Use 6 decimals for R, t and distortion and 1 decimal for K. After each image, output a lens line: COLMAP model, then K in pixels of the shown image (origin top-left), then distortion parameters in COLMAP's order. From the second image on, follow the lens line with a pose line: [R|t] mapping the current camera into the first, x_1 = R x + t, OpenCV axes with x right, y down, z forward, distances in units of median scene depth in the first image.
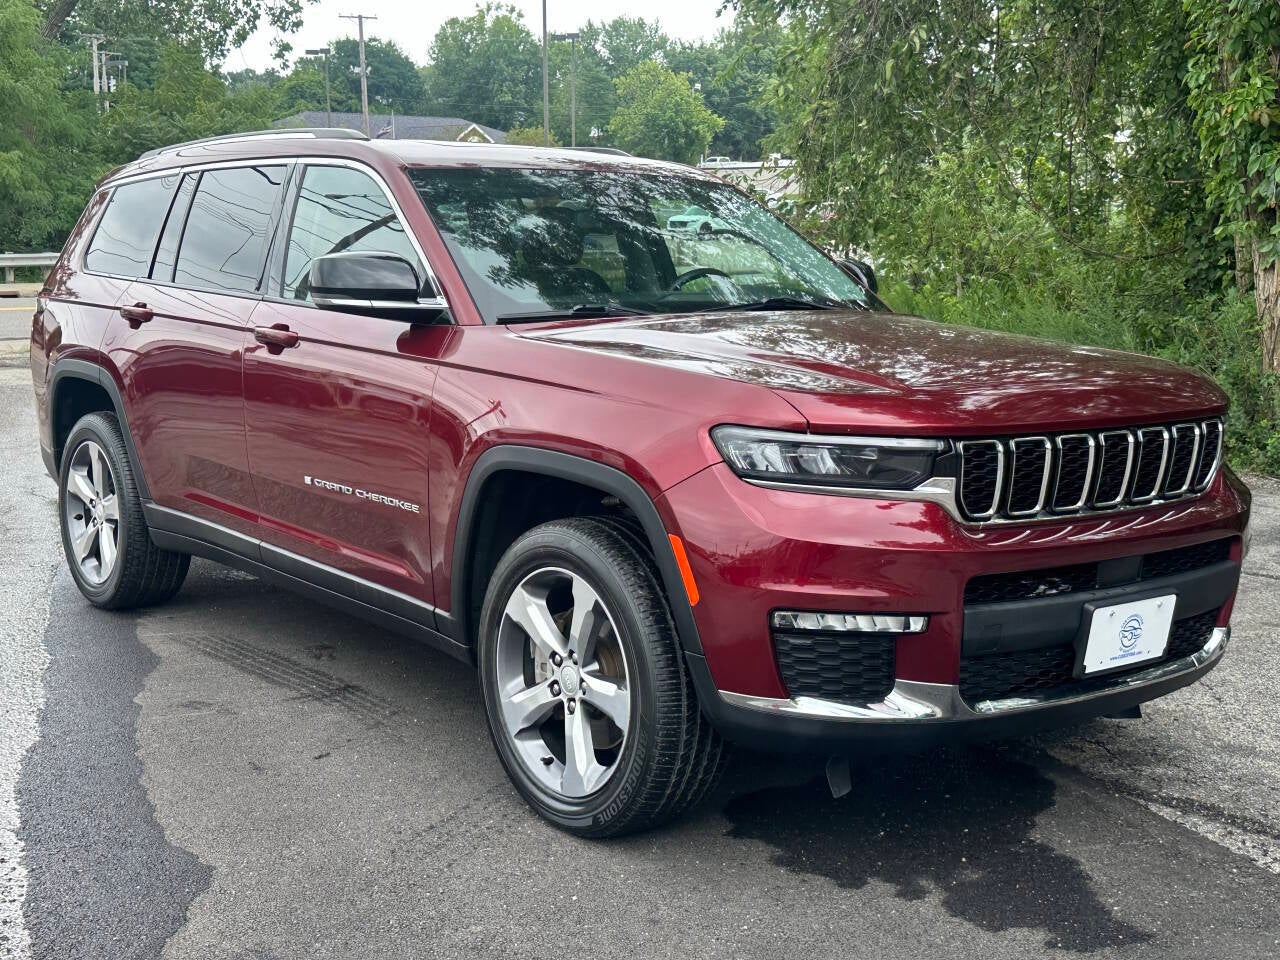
lens RADIAL K [[1600.5, 0, 626.4], [0, 1600.5, 483.7], [0, 0, 1]] dist [0.104786, 0.000000]
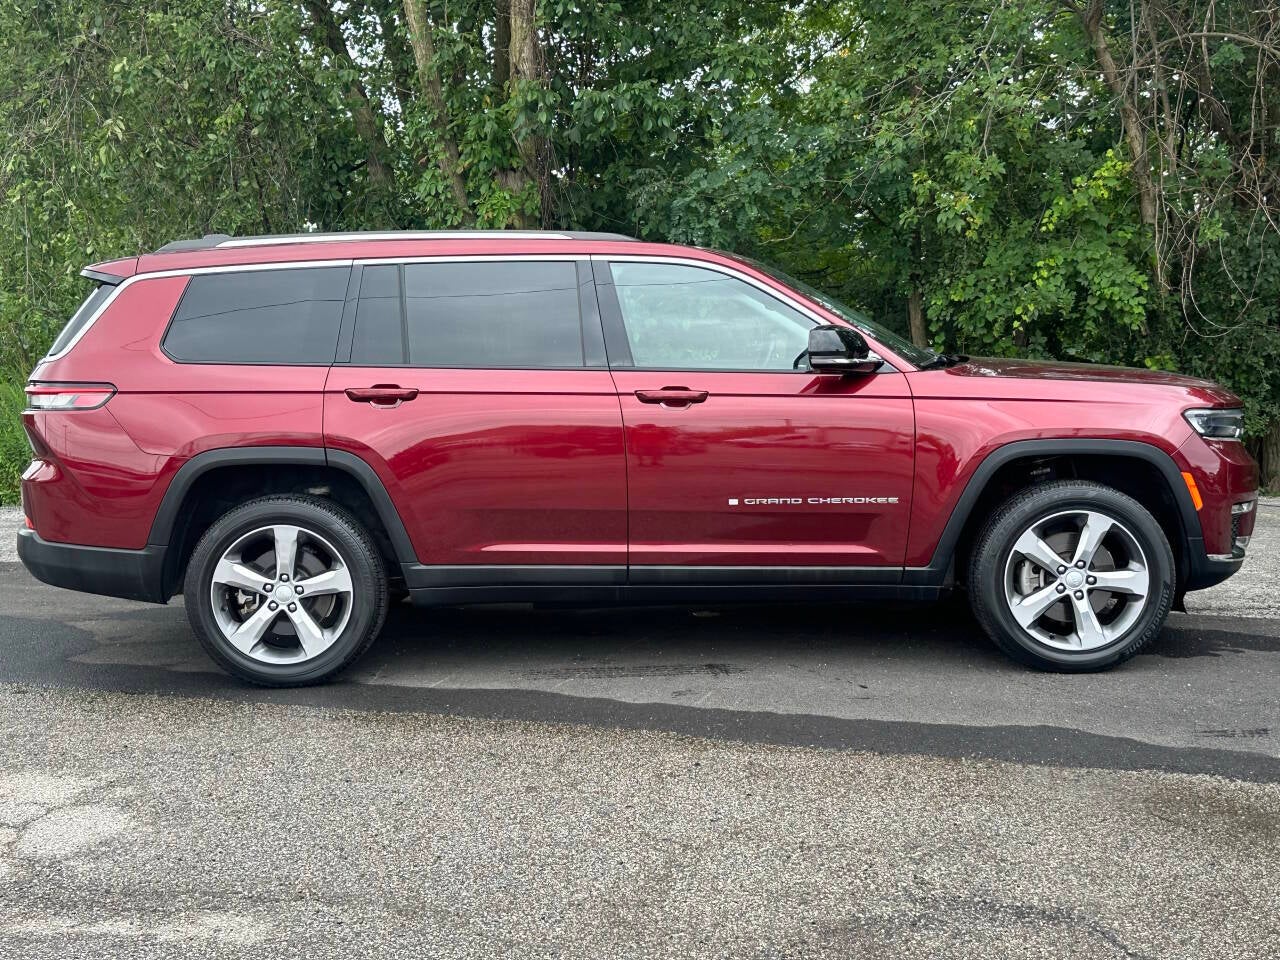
lens RADIAL K [[1600.5, 0, 643.4], [0, 1600.5, 477.6], [0, 0, 1]] dist [0.104786, 0.000000]
pose [[0.619748, -0.098785, 0.778559, -1.528677], [0.136545, 0.990488, 0.016982, -0.065796], [-0.772831, 0.095784, 0.627341, 0.295901]]
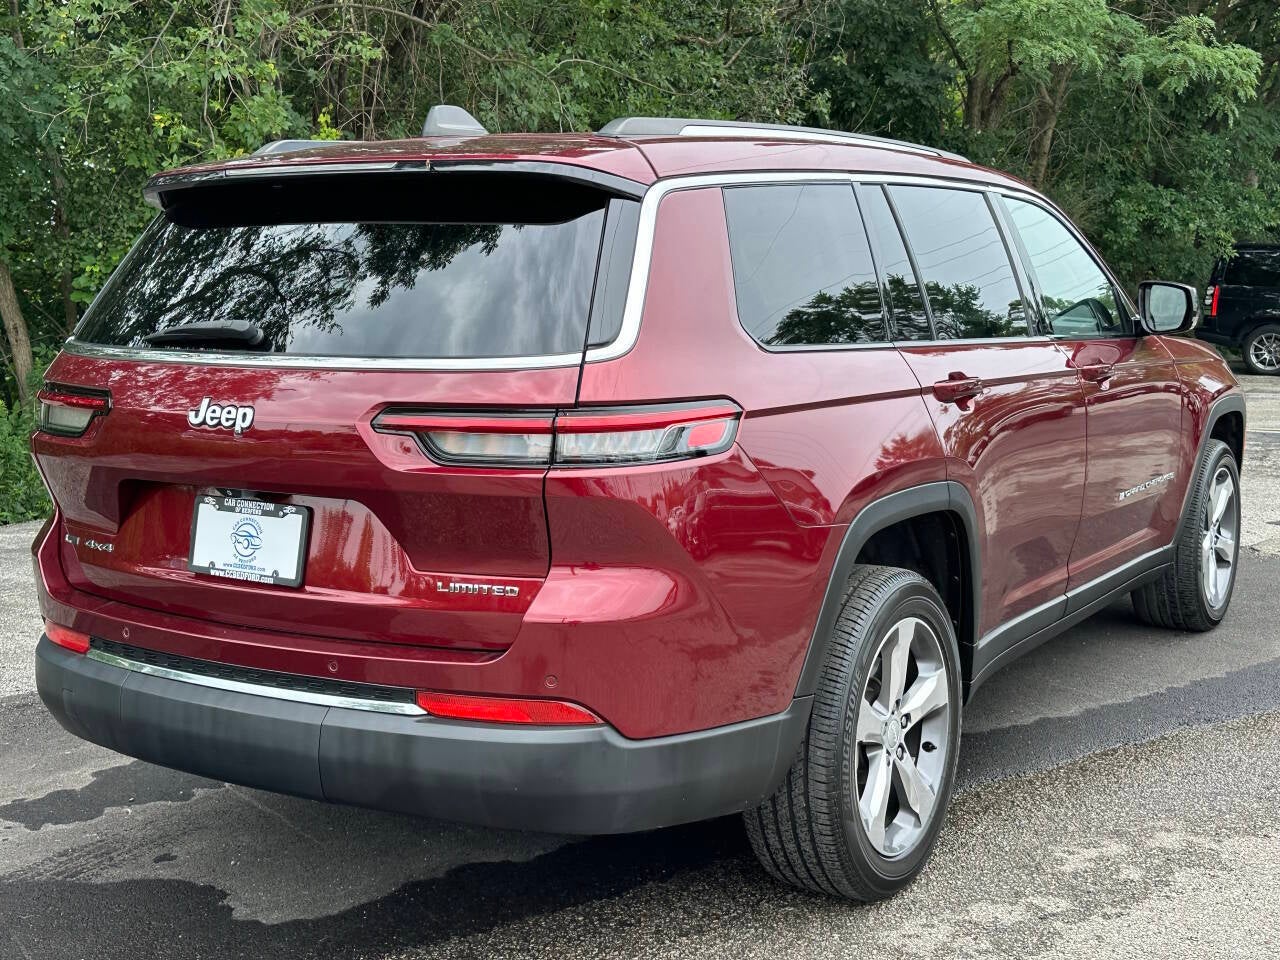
lens RADIAL K [[1600.5, 0, 644.7], [0, 1600.5, 474.4], [0, 0, 1]] dist [0.104786, 0.000000]
pose [[-0.340584, -0.114327, 0.933237, -1.338110], [0.153589, 0.972482, 0.175186, -0.310691], [-0.927585, 0.203000, -0.313652, 1.994913]]
